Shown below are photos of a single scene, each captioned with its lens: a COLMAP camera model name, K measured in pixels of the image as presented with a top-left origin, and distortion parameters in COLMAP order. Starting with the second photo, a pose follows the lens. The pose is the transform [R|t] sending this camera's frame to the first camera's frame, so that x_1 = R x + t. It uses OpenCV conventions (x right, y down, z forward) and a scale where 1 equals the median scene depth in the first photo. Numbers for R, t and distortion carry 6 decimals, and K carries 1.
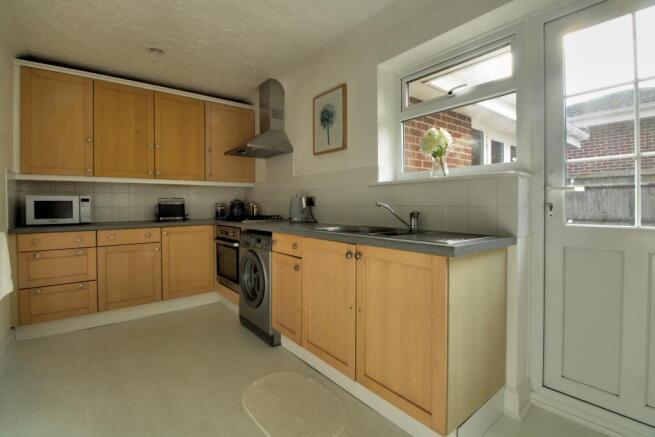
lens RADIAL K [[300.9, 0, 328.3], [0, 300.9, 207.4], [0, 0, 1]] dist [0.001030, -0.013385]
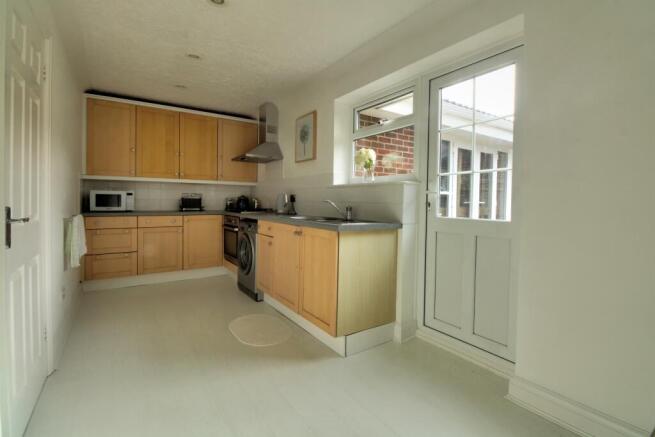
lens RADIAL K [[300.9, 0, 328.3], [0, 300.9, 207.4], [0, 0, 1]] dist [0.001030, -0.013385]
pose [[0.996929, 0.020860, -0.075486, 0.219661], [-0.020160, 0.999746, 0.010030, 0.004834], [0.075676, -0.008478, 0.997096, -0.332772]]
